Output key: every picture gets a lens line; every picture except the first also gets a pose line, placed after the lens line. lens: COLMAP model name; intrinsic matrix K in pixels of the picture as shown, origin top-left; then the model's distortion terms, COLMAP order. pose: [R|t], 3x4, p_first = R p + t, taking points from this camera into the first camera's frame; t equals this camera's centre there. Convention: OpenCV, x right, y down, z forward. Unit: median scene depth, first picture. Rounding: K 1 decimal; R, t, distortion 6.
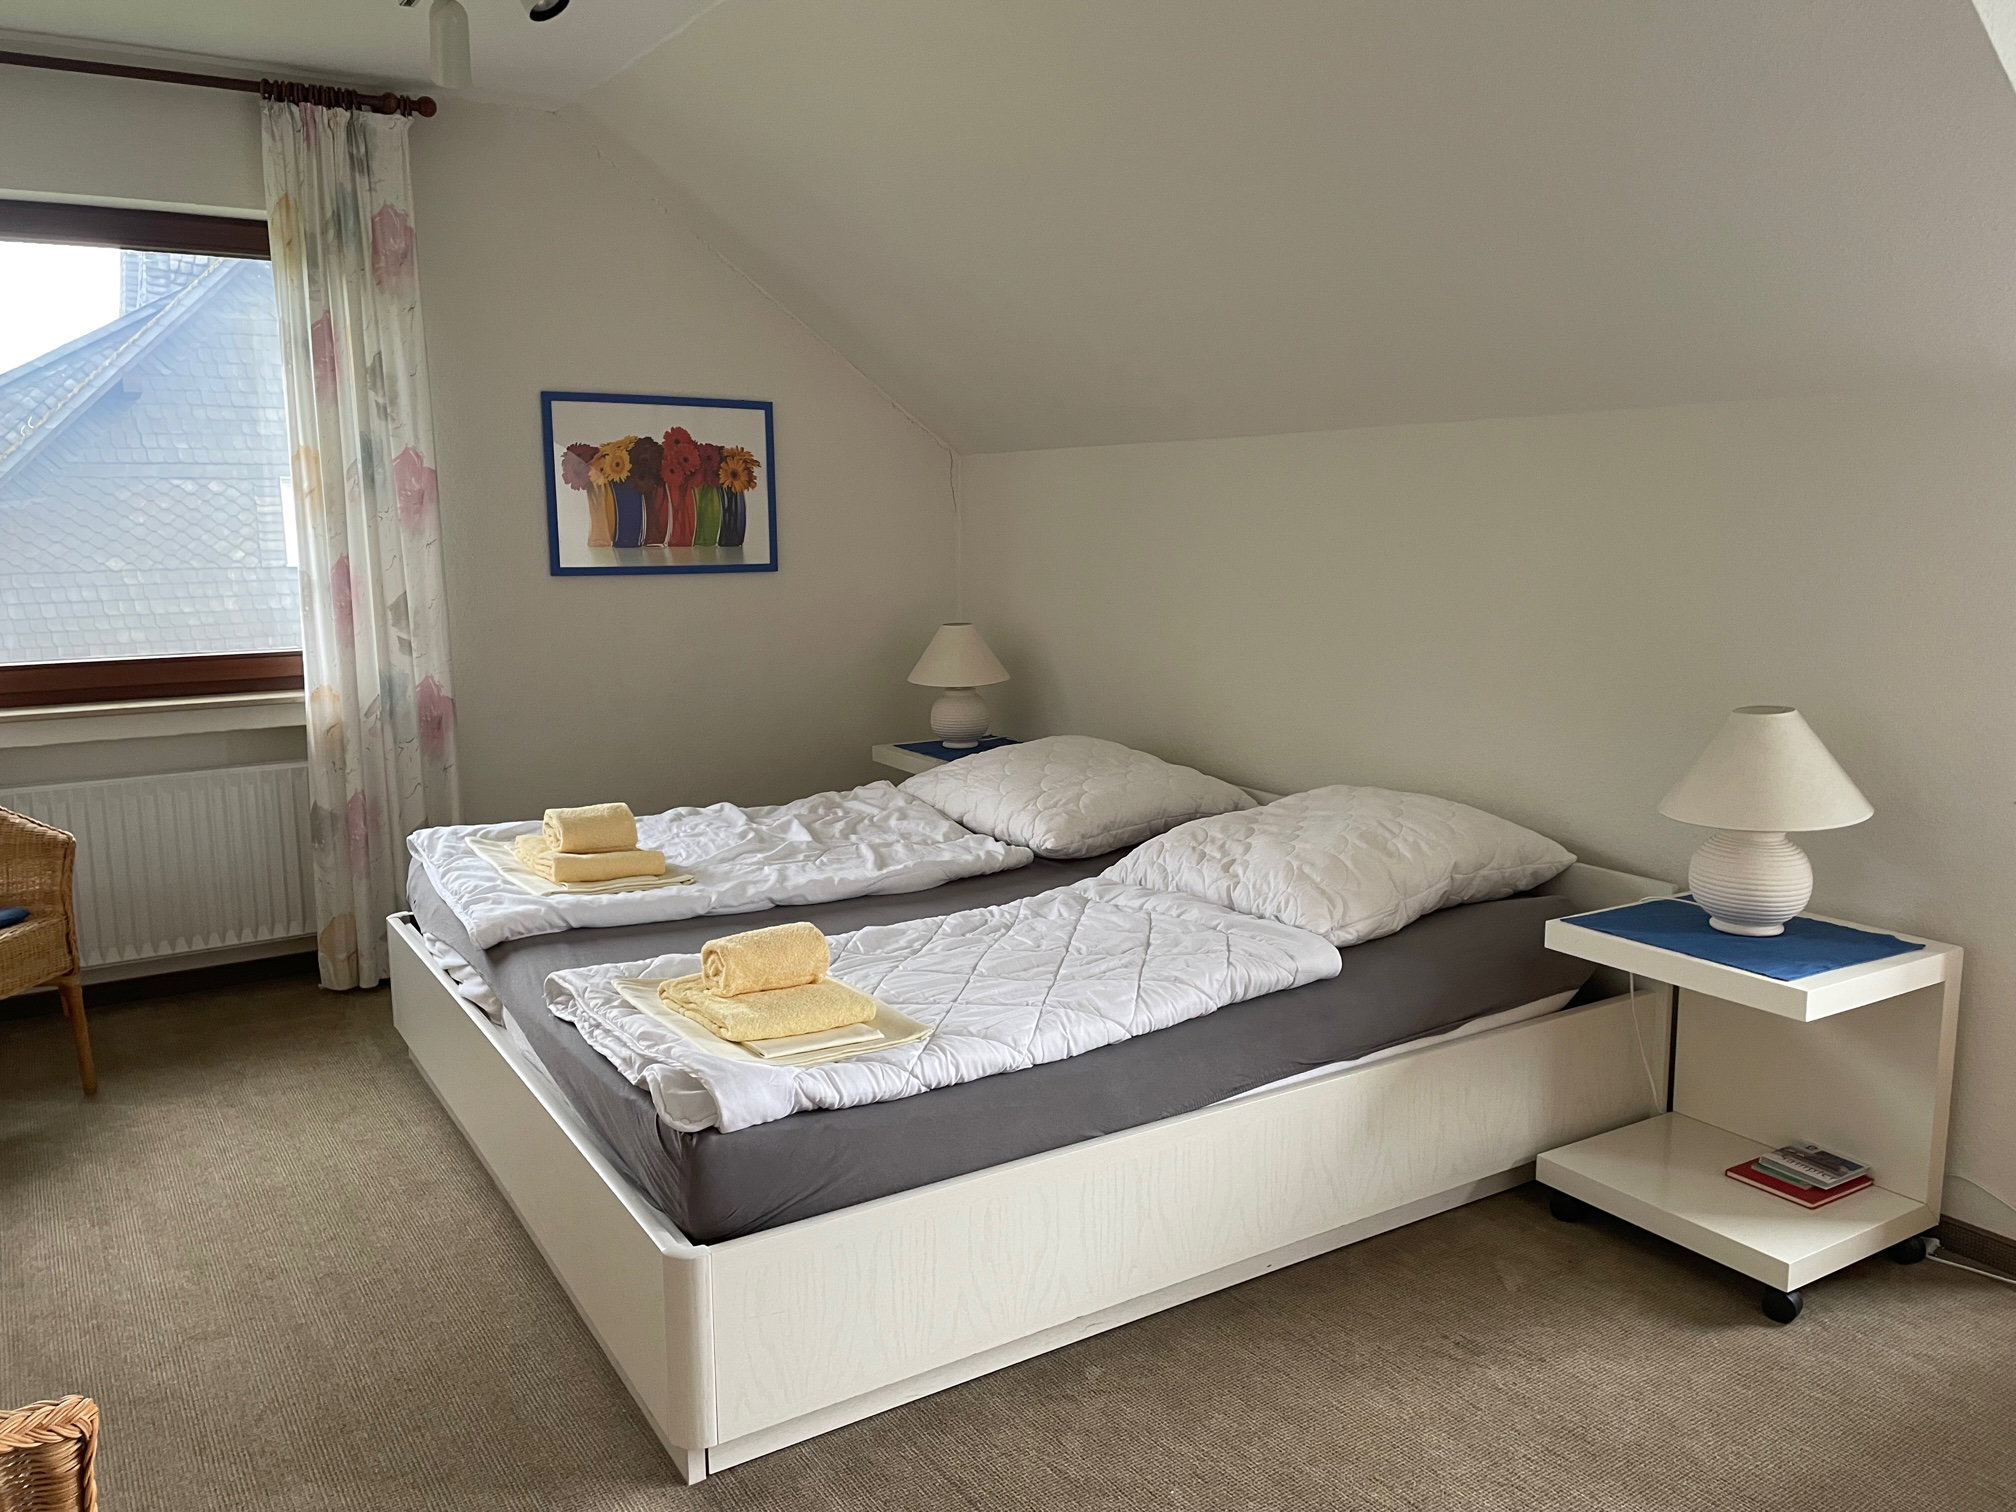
lens RADIAL K [[1508.6, 0, 1016.8], [0, 1508.6, 721.1], [0, 0, 1]] dist [0.100061, -0.129743]
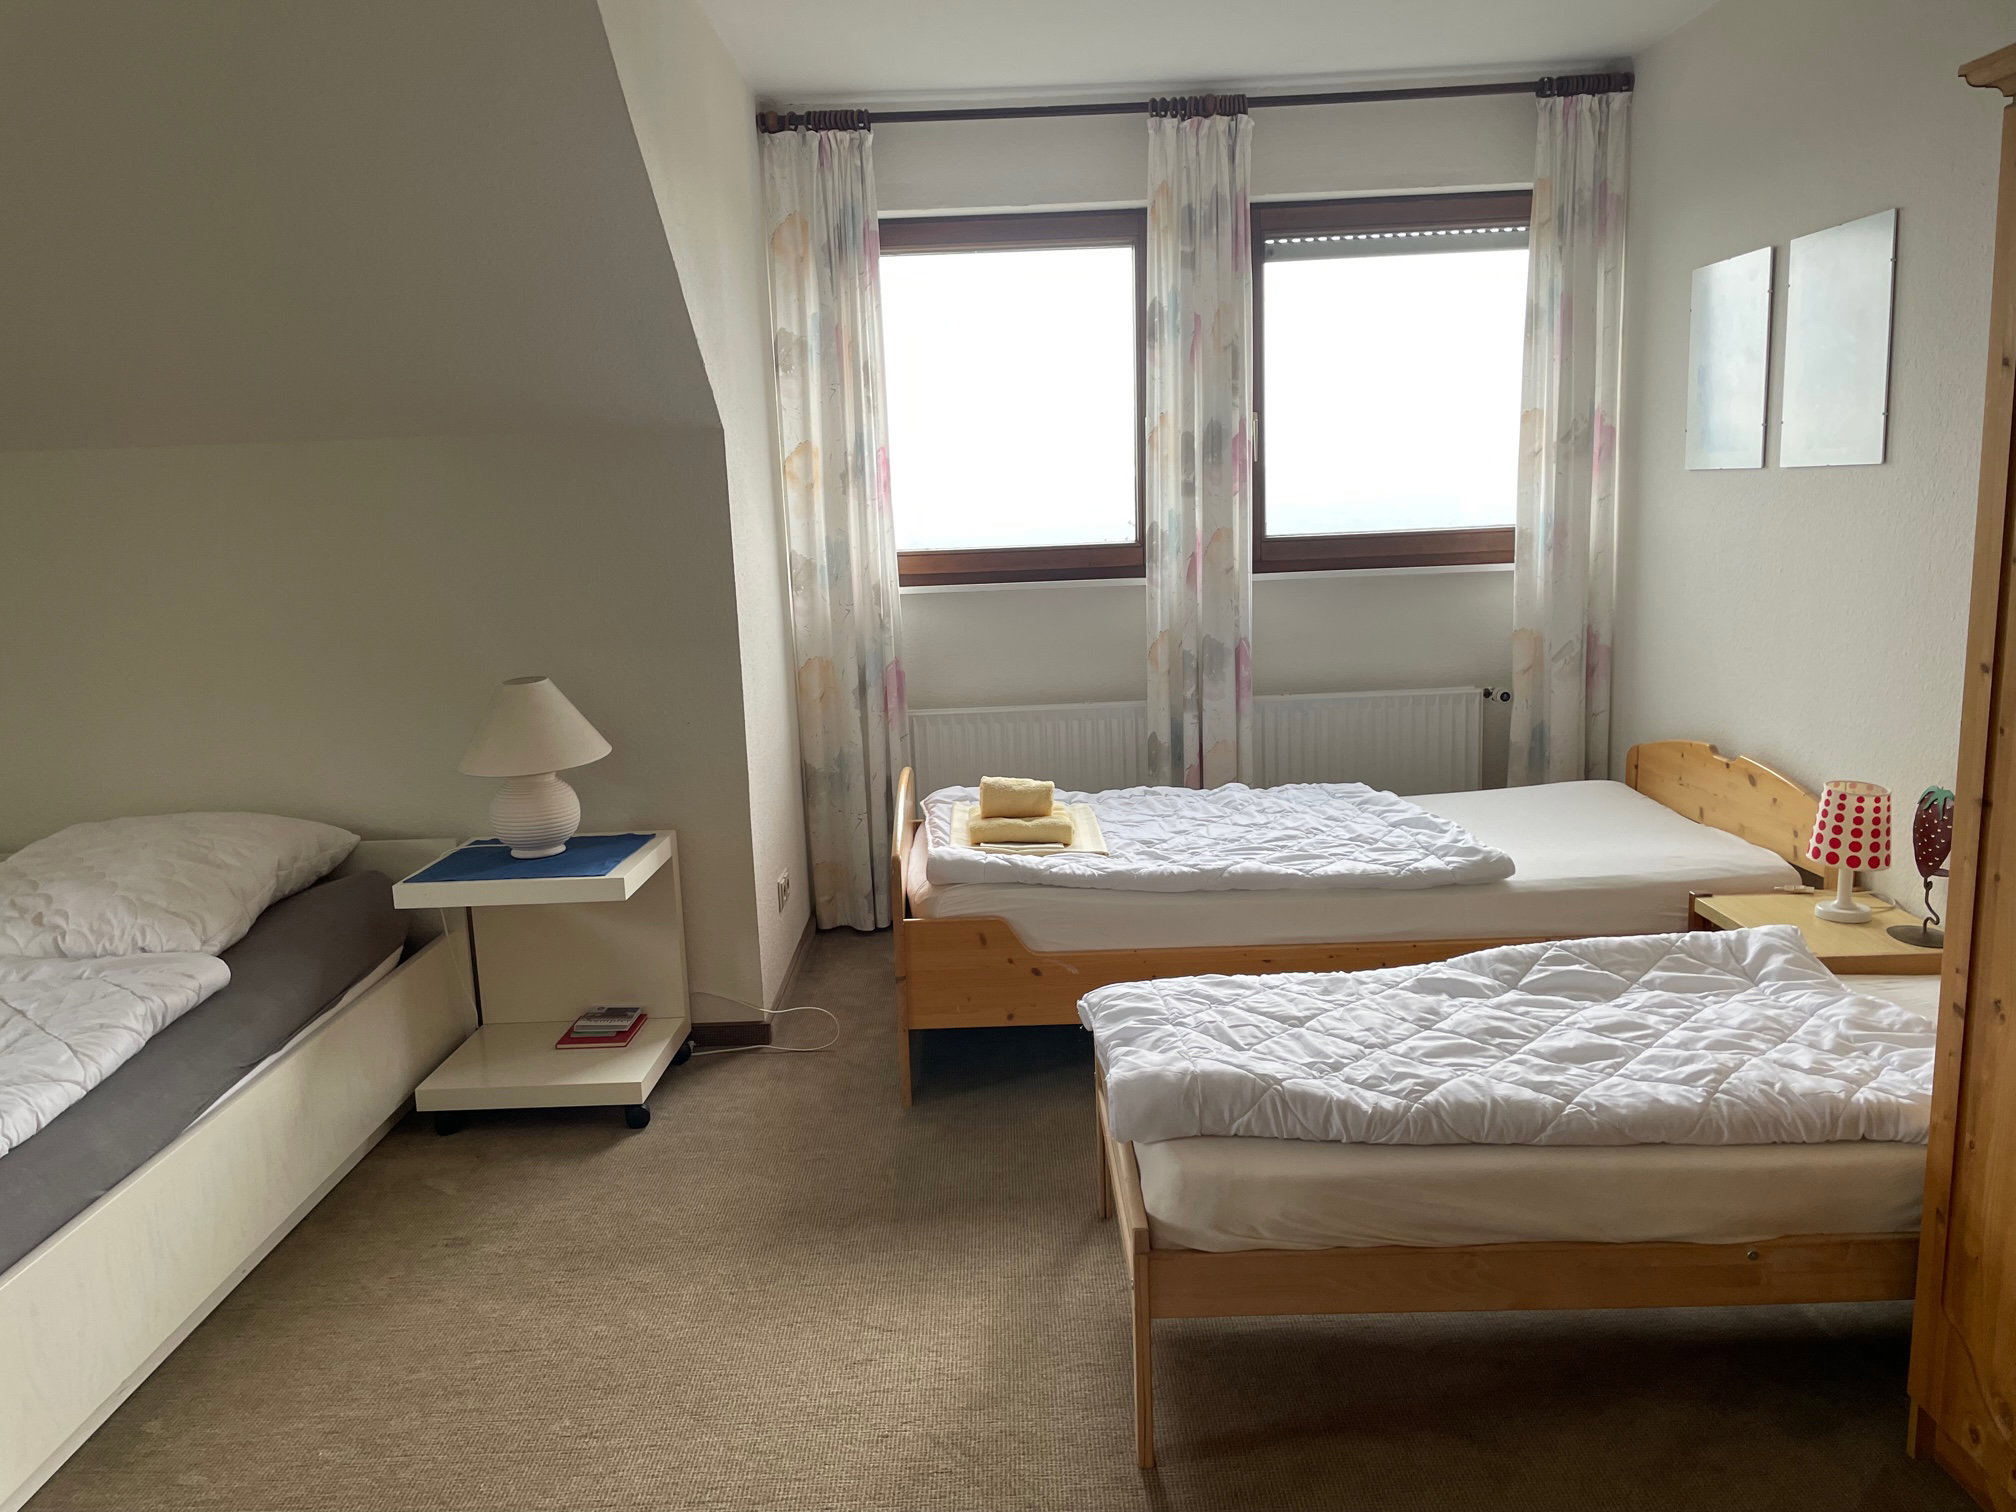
lens RADIAL K [[1508.6, 0, 1016.8], [0, 1508.6, 721.1], [0, 0, 1]] dist [0.100061, -0.129743]
pose [[0.525338, -0.136316, 0.839903, -0.362899], [0.148902, 0.986580, 0.066987, 0.002604], [-0.837764, 0.089872, 0.538586, -0.016160]]
